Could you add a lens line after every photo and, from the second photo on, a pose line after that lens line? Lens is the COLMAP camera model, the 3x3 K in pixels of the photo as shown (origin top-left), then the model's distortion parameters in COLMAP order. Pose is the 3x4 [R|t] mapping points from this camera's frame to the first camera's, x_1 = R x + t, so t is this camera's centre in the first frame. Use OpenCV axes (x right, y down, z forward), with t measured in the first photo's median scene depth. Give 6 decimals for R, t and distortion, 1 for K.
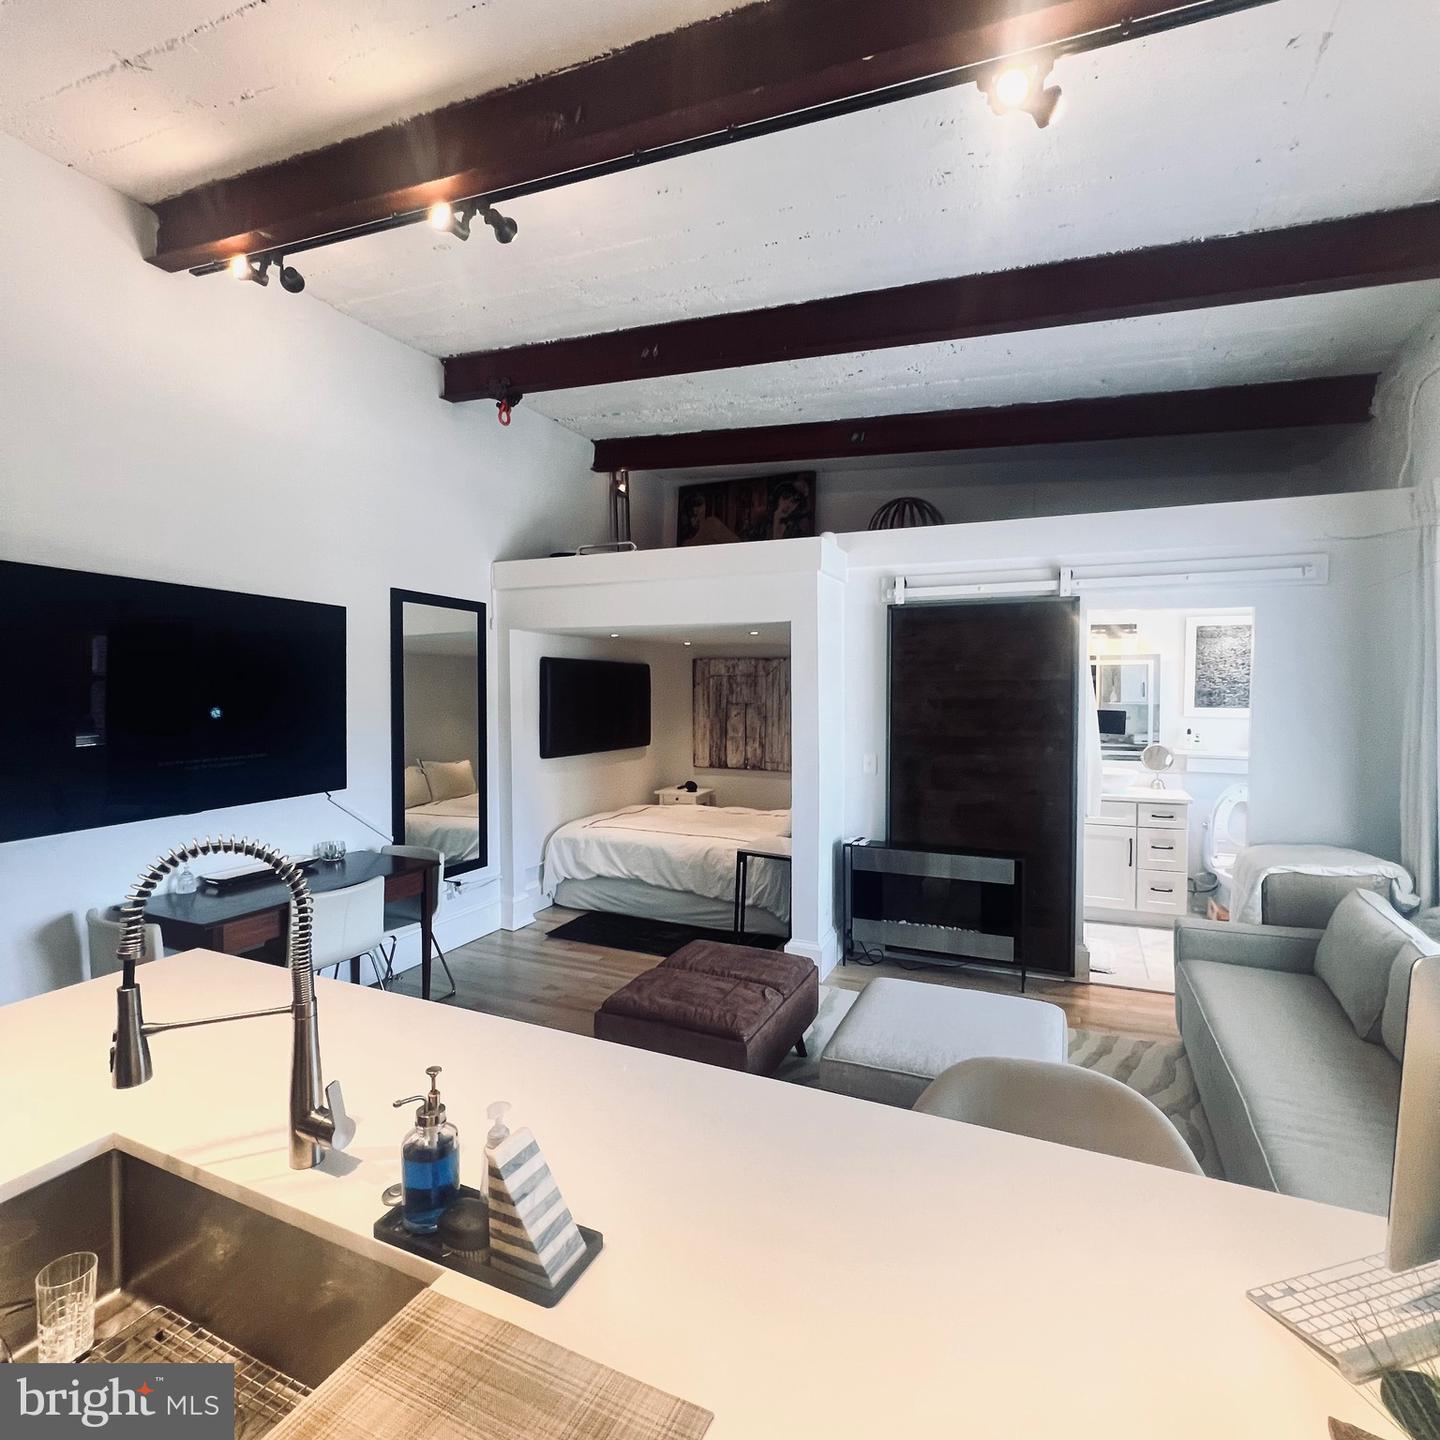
lens RADIAL K [[764.6, 0, 722.8], [0, 764.6, 712.5], [0, 0, 1]] dist [-0.001358, -0.000641]
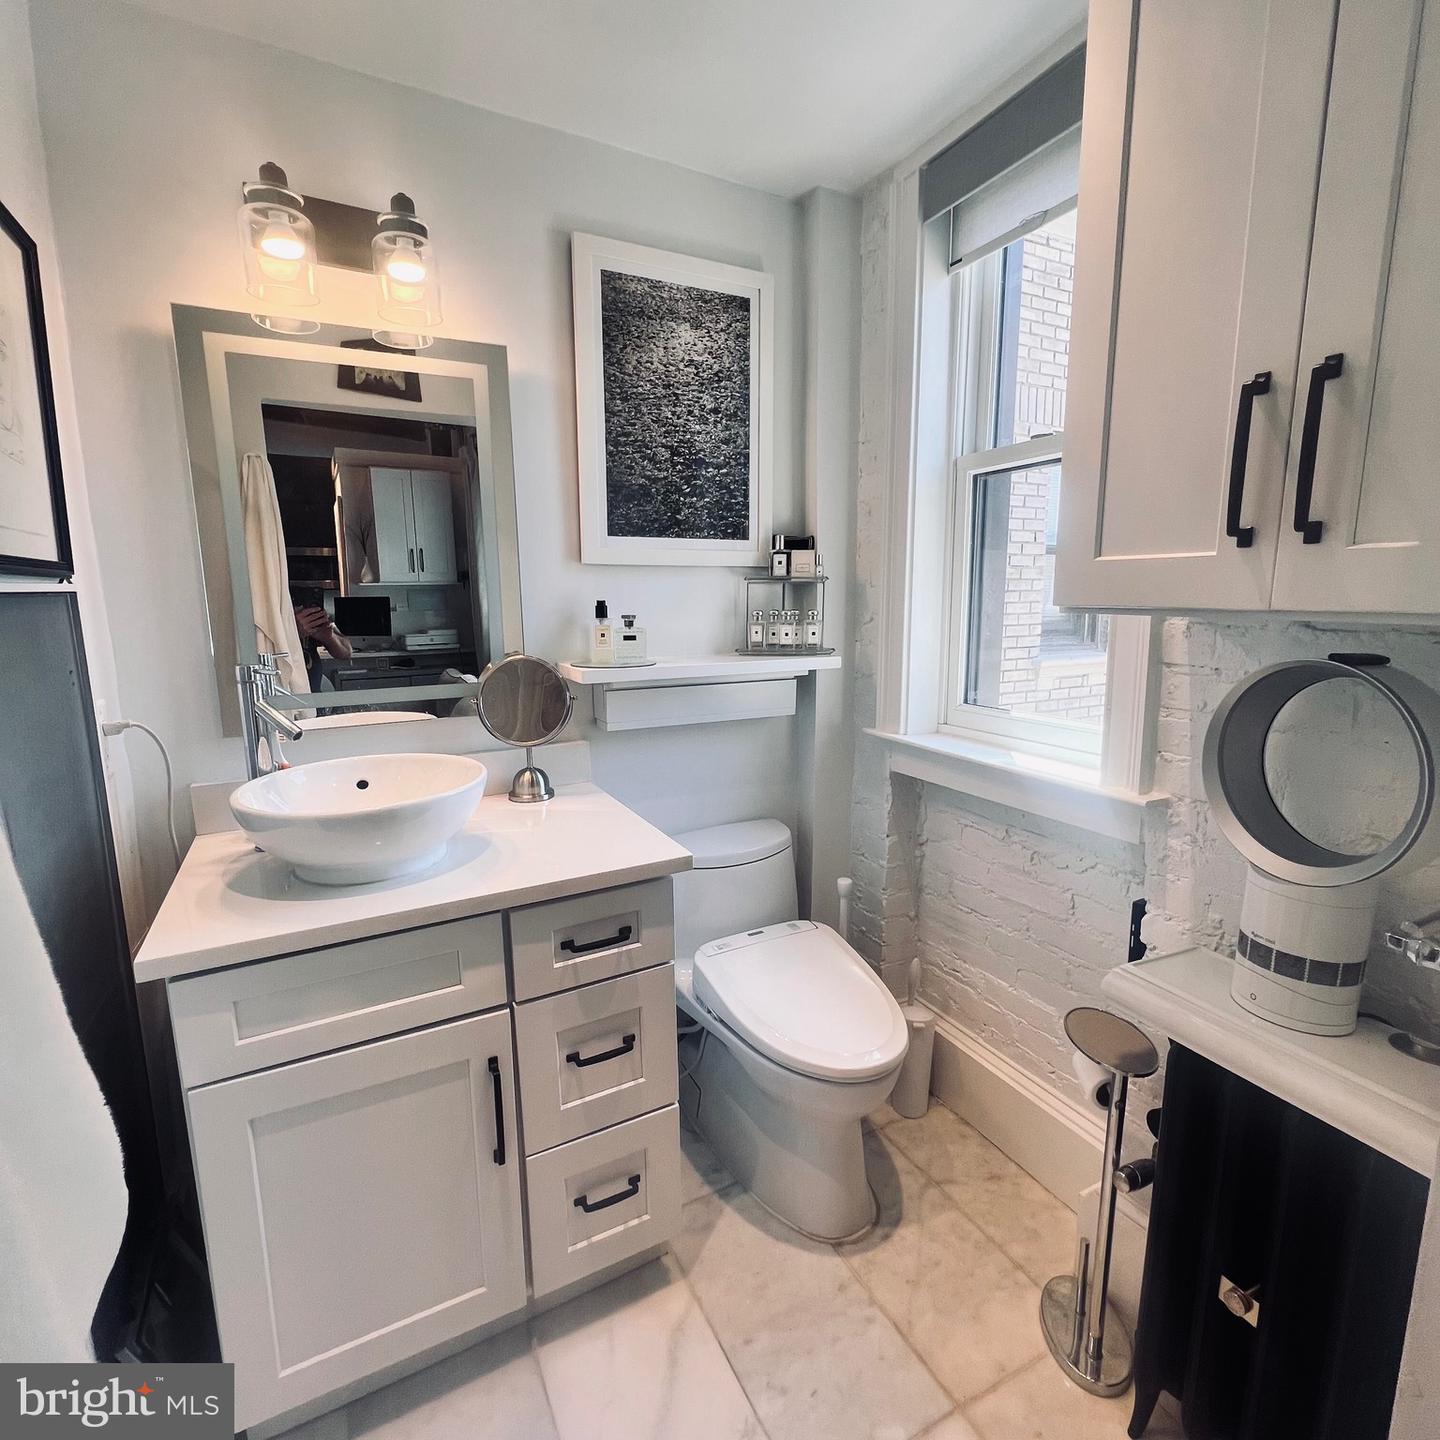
lens RADIAL K [[764.6, 0, 722.8], [0, 764.6, 712.5], [0, 0, 1]] dist [-0.001358, -0.000641]
pose [[0.613677, -0.132794, 0.778310, 0.390771], [0.028728, 0.988858, 0.146066, 0.022733], [-0.789035, -0.067278, 0.610654, 0.774125]]
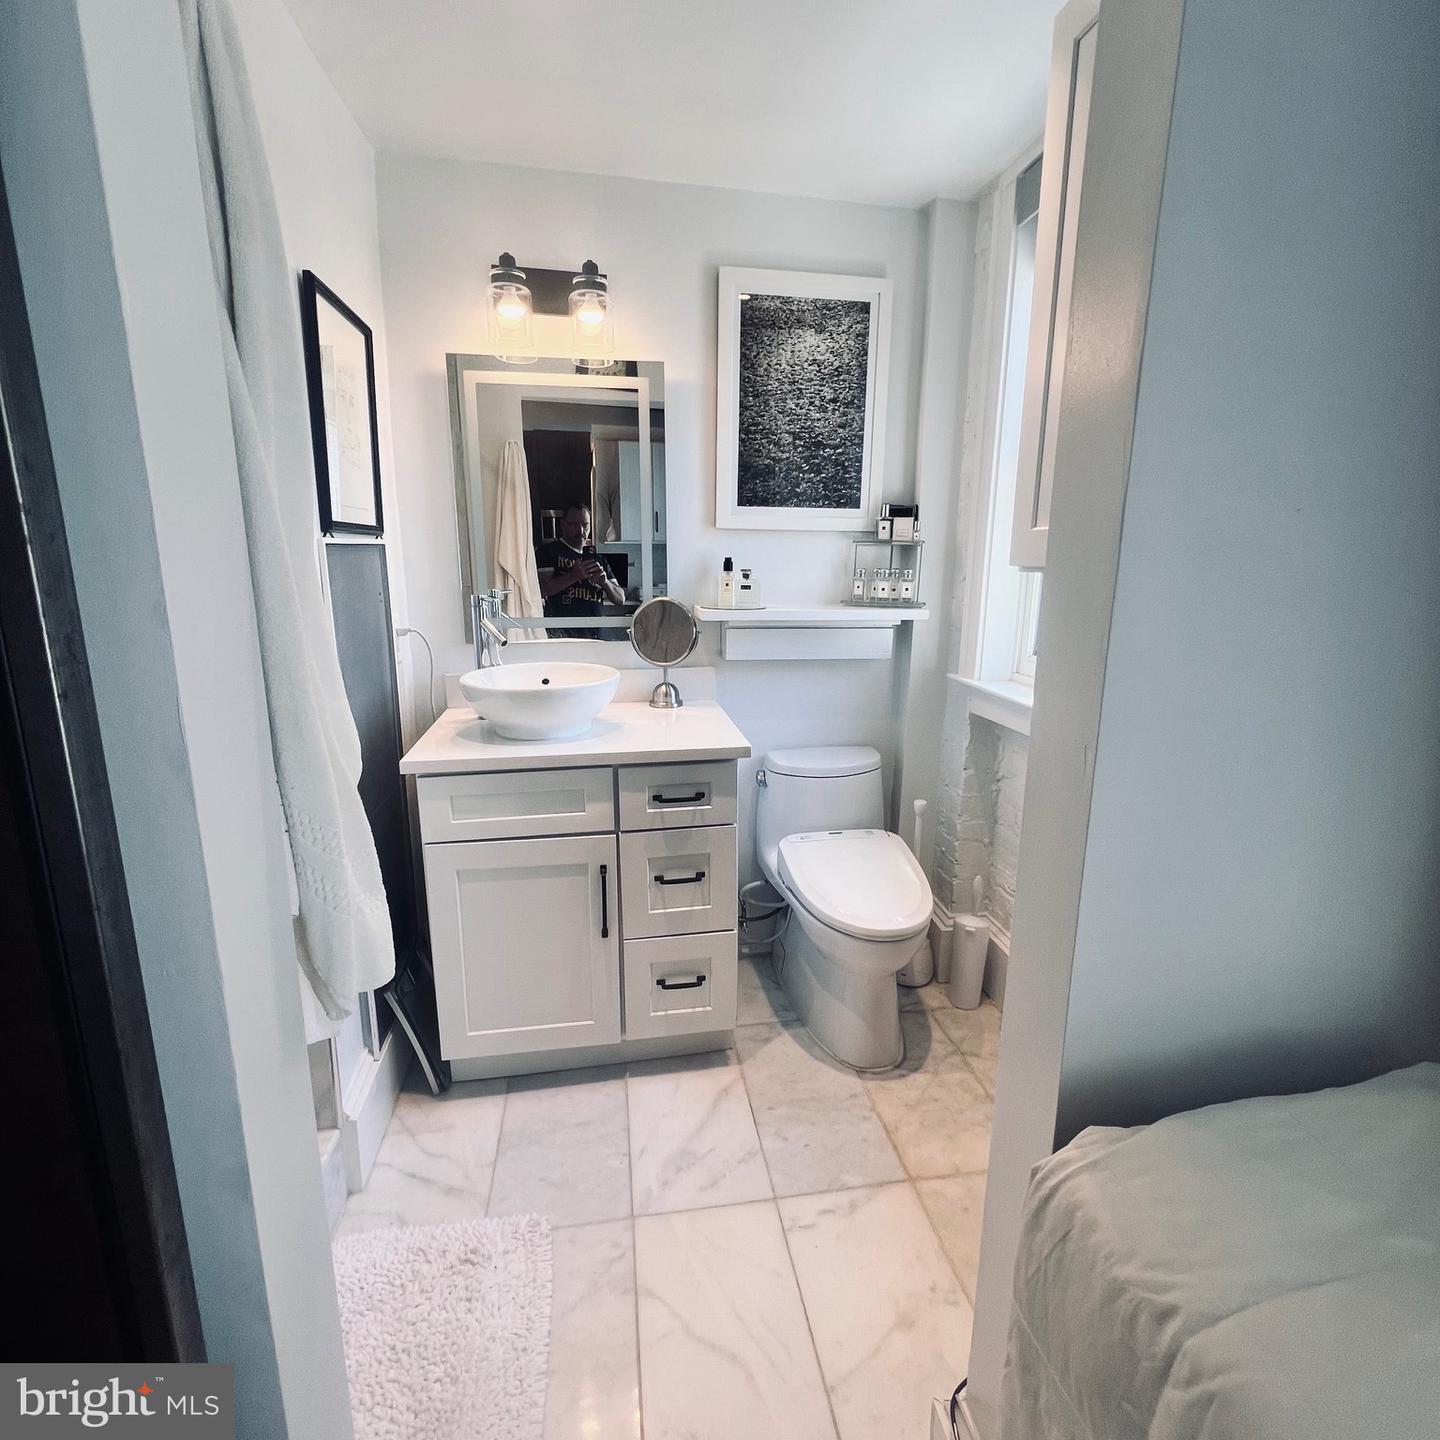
lens RADIAL K [[764.6, 0, 722.8], [0, 764.6, 712.5], [0, 0, 1]] dist [-0.001358, -0.000641]
pose [[0.828903, -0.111414, 0.548184, 0.378195], [0.007511, 0.982093, 0.188246, 0.026366], [-0.559341, -0.151920, 0.814897, 0.663428]]
